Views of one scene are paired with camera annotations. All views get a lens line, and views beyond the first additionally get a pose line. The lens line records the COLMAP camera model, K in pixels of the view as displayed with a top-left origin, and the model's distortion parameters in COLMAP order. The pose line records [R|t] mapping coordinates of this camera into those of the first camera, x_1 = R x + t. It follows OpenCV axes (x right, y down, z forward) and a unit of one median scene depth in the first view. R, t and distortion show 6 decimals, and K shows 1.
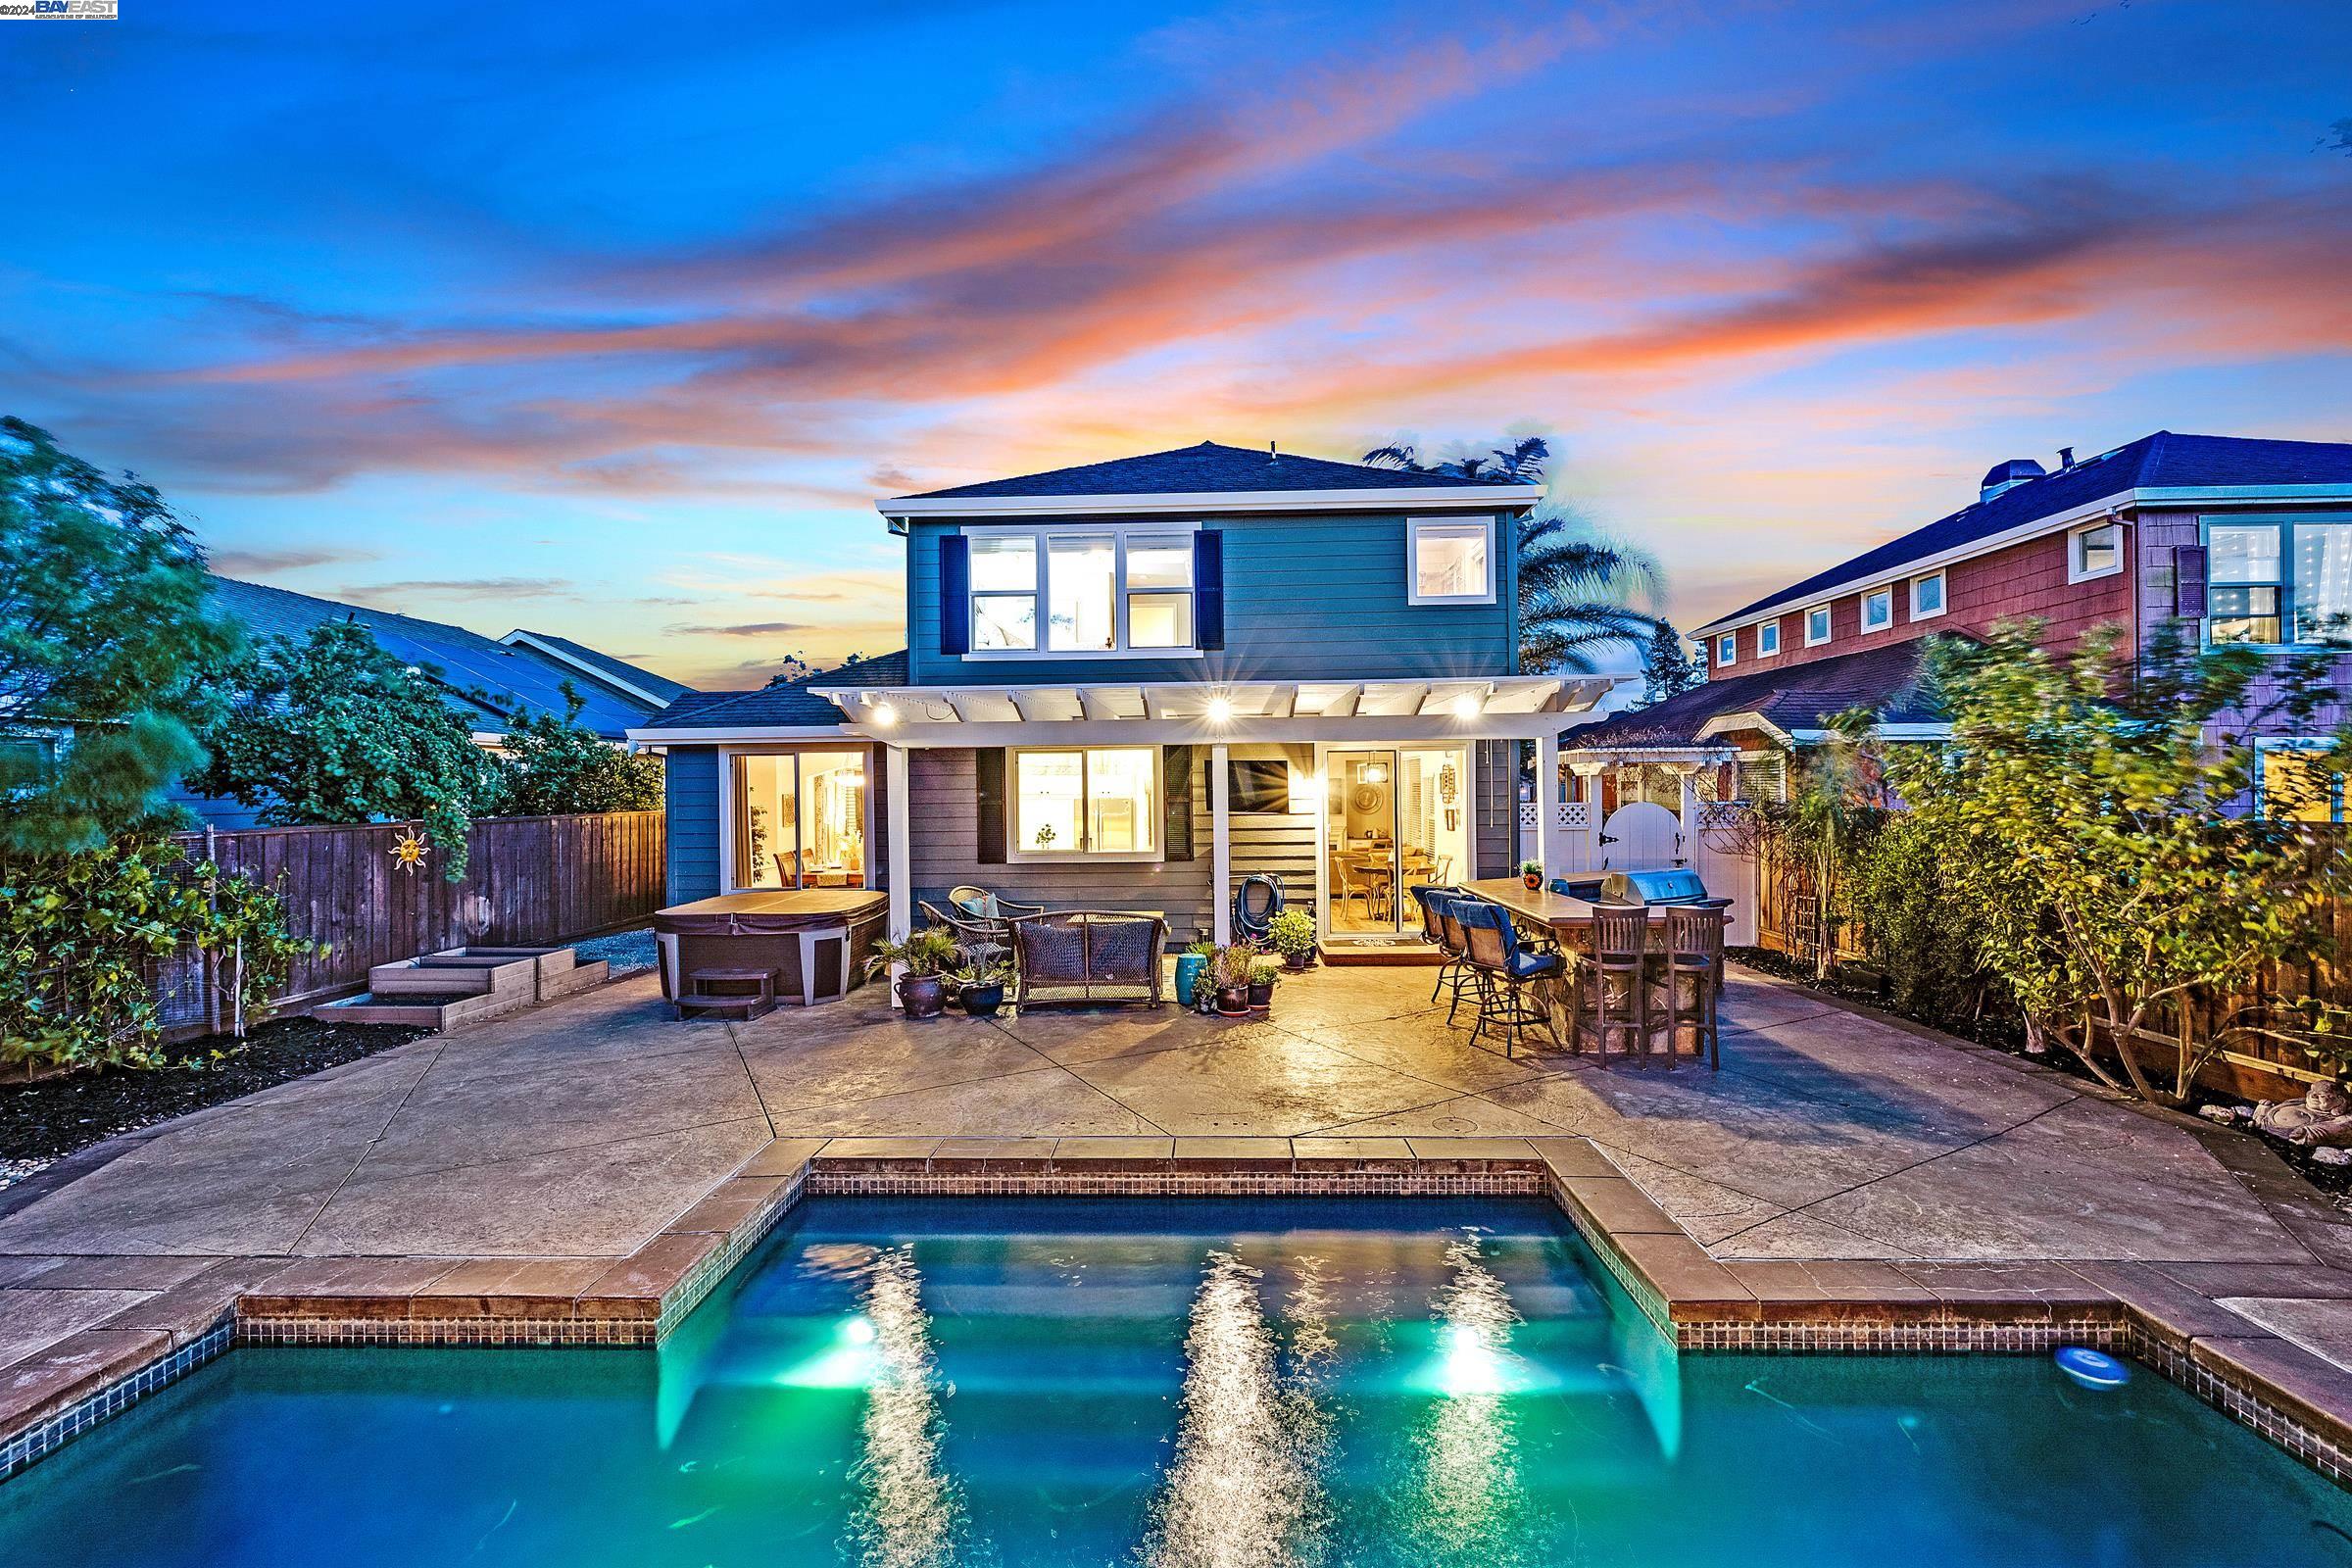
lens RADIAL K [[984.0, 0, 1182.9], [0, 984.0, 793.5], [0, 0, 1]] dist [-0.000454, 0.000098]
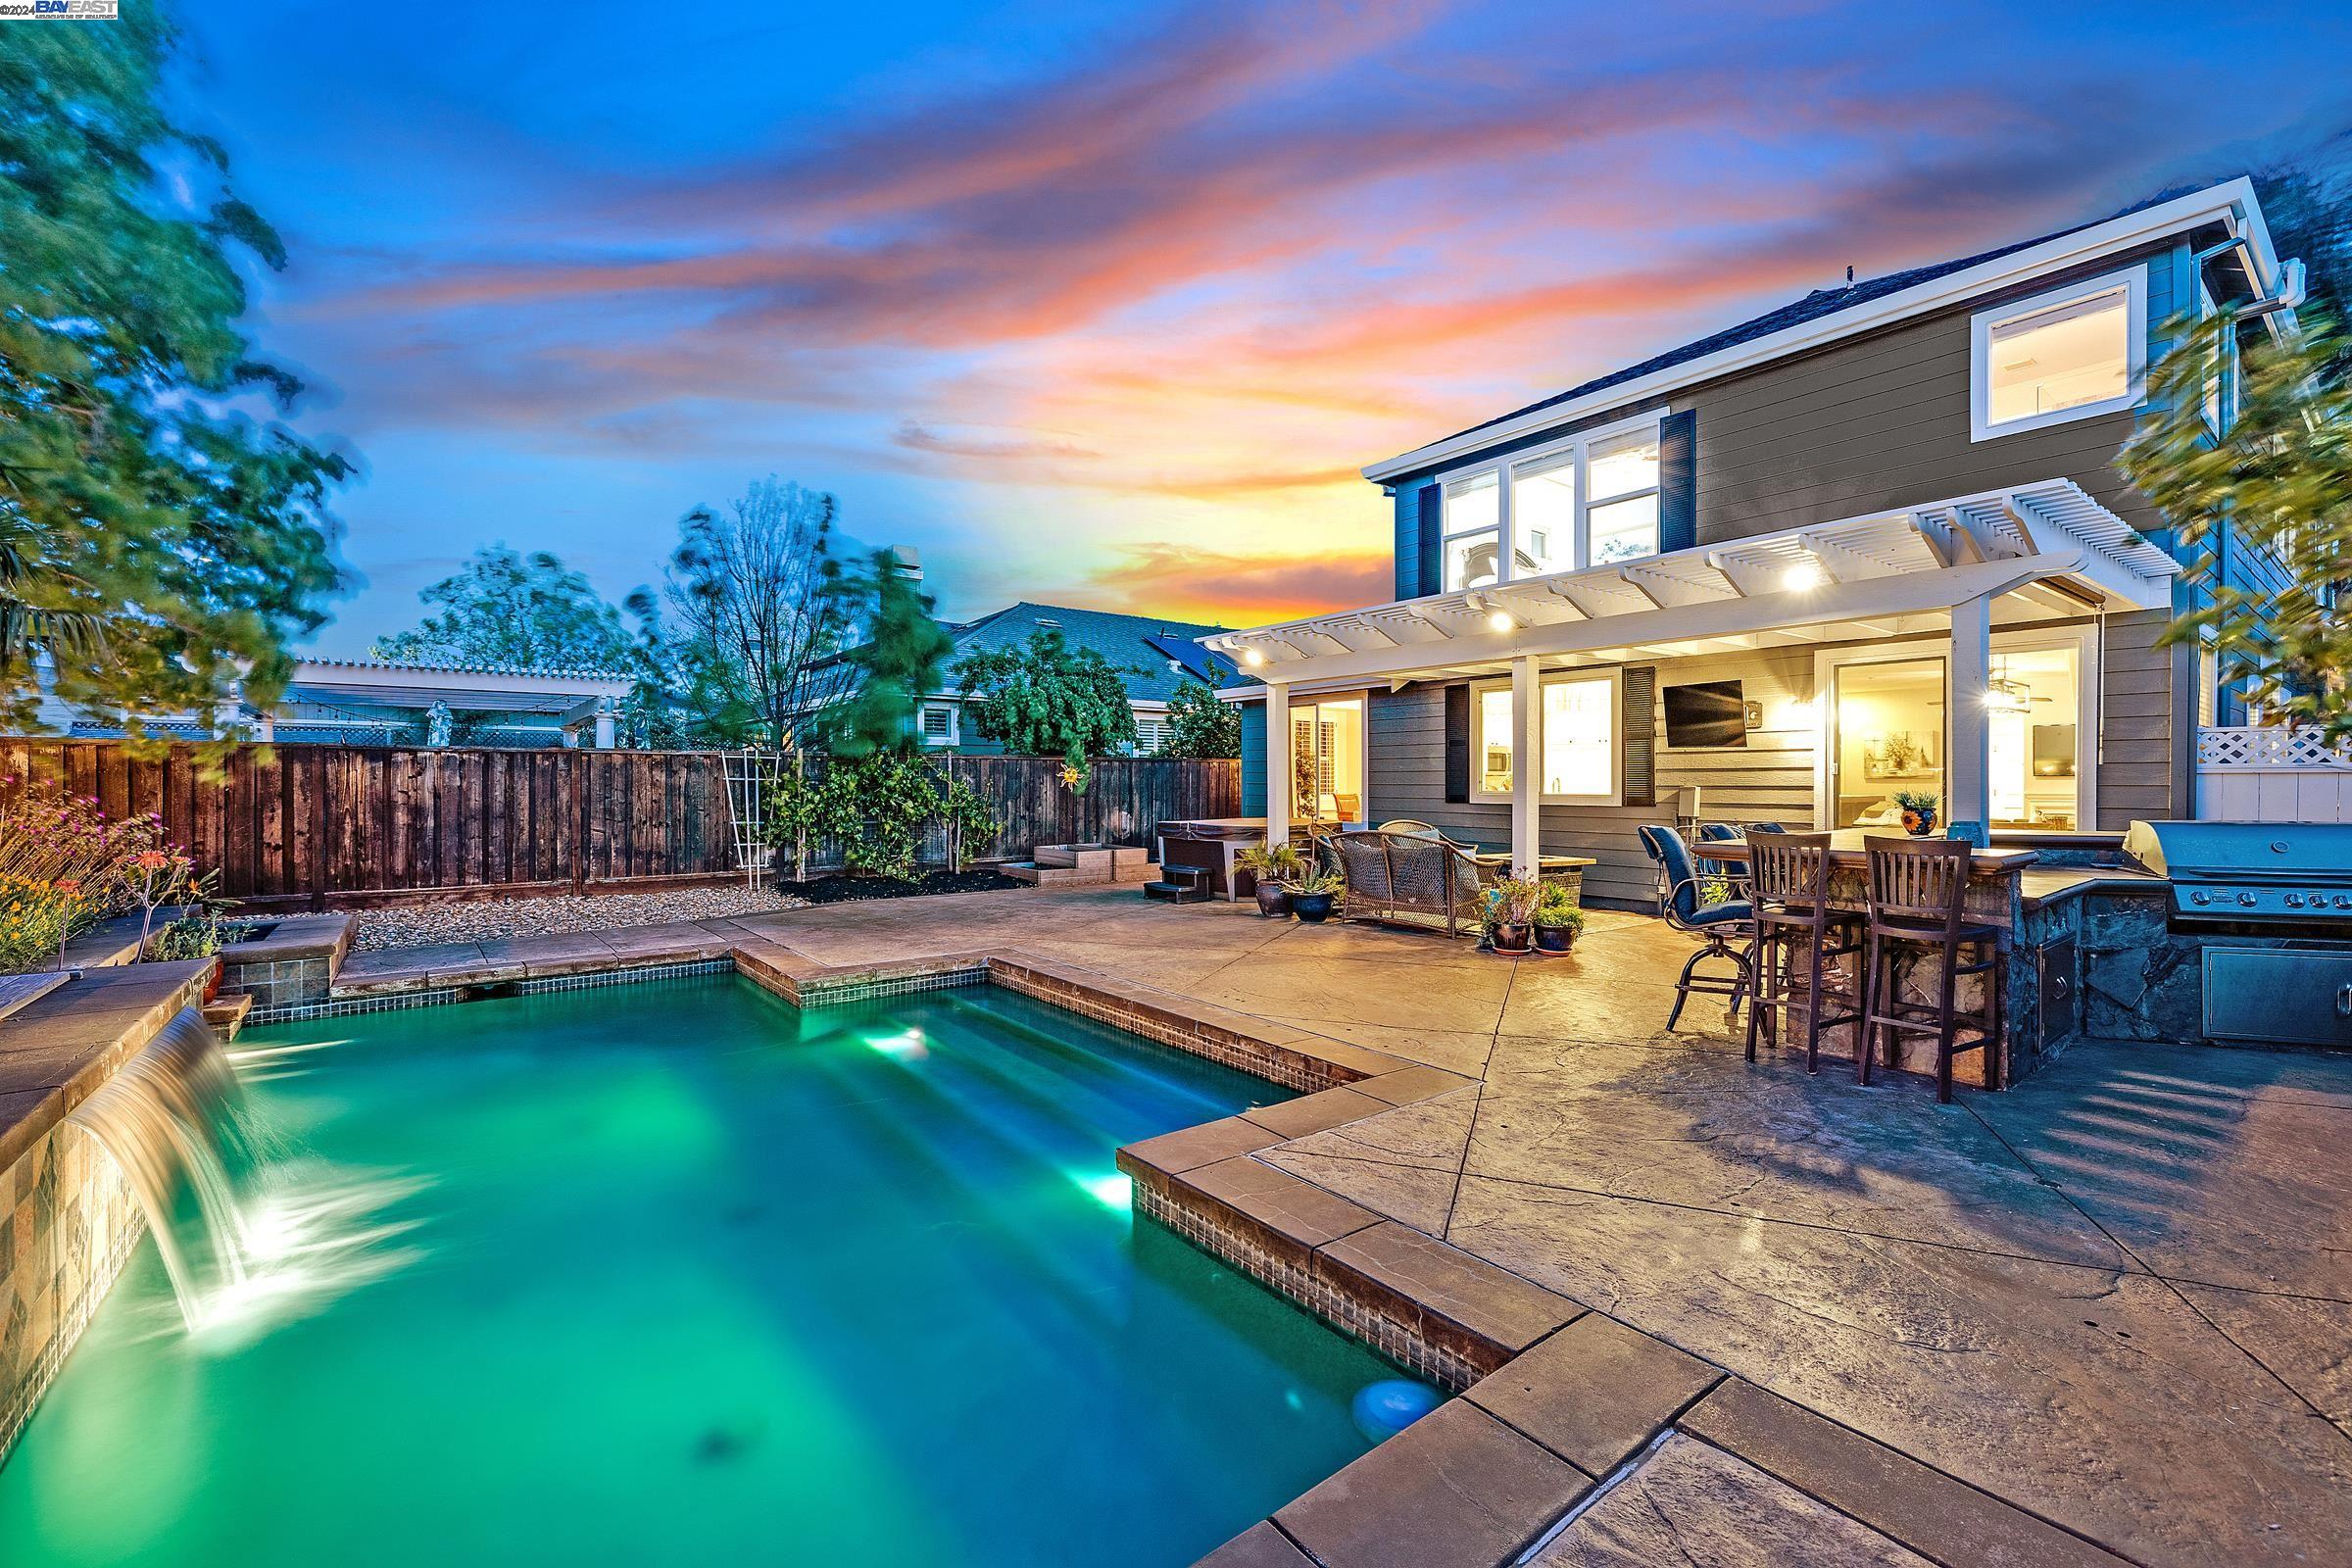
lens RADIAL K [[984.6, 0, 1181.3], [0, 984.6, 788.1], [0, 0, 1]] dist [0.001539, 0.000036]
pose [[0.637051, 0.017436, -0.770625, 0.435517], [-0.013045, 0.999845, 0.011839, 0.051121], [0.770712, 0.002511, 0.637179, 0.146765]]
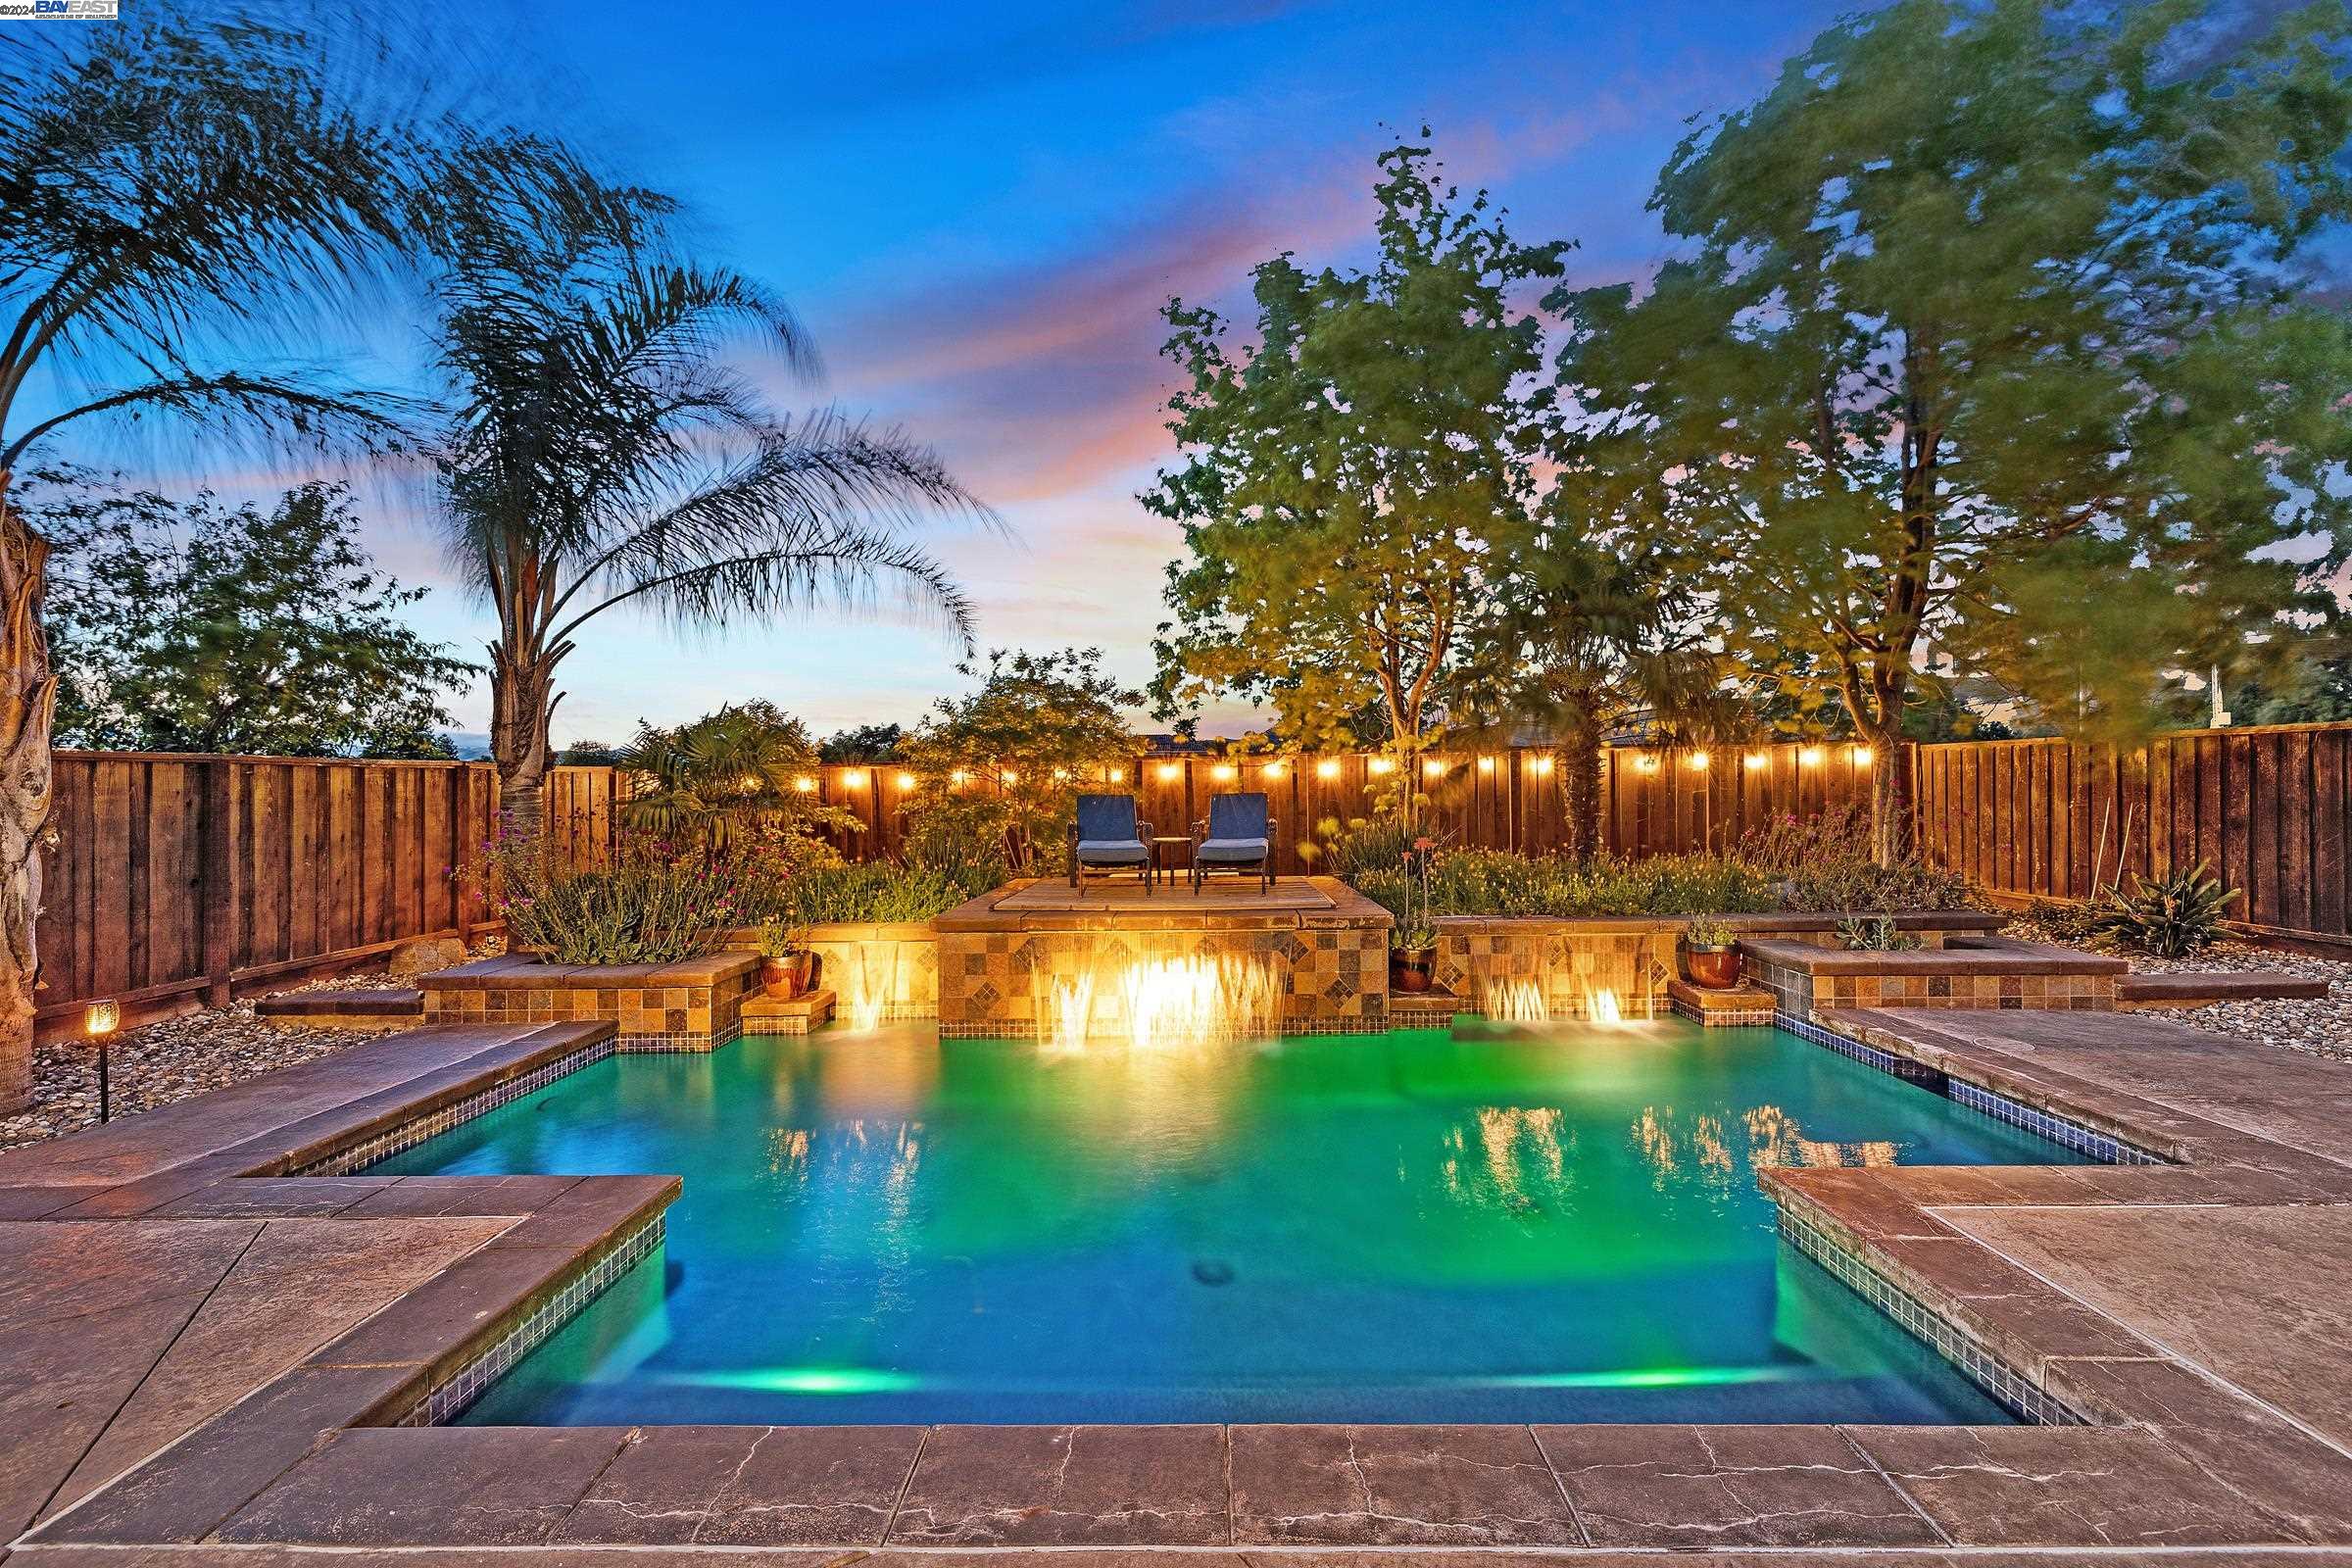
lens RADIAL K [[984.0, 0, 1182.9], [0, 984.0, 793.5], [0, 0, 1]] dist [-0.000454, 0.000098]
pose [[-0.999530, 0.026747, -0.014969, 0.003116], [0.026548, 0.999558, 0.013347, 0.048719], [0.015319, 0.012943, -0.999799, 0.671555]]
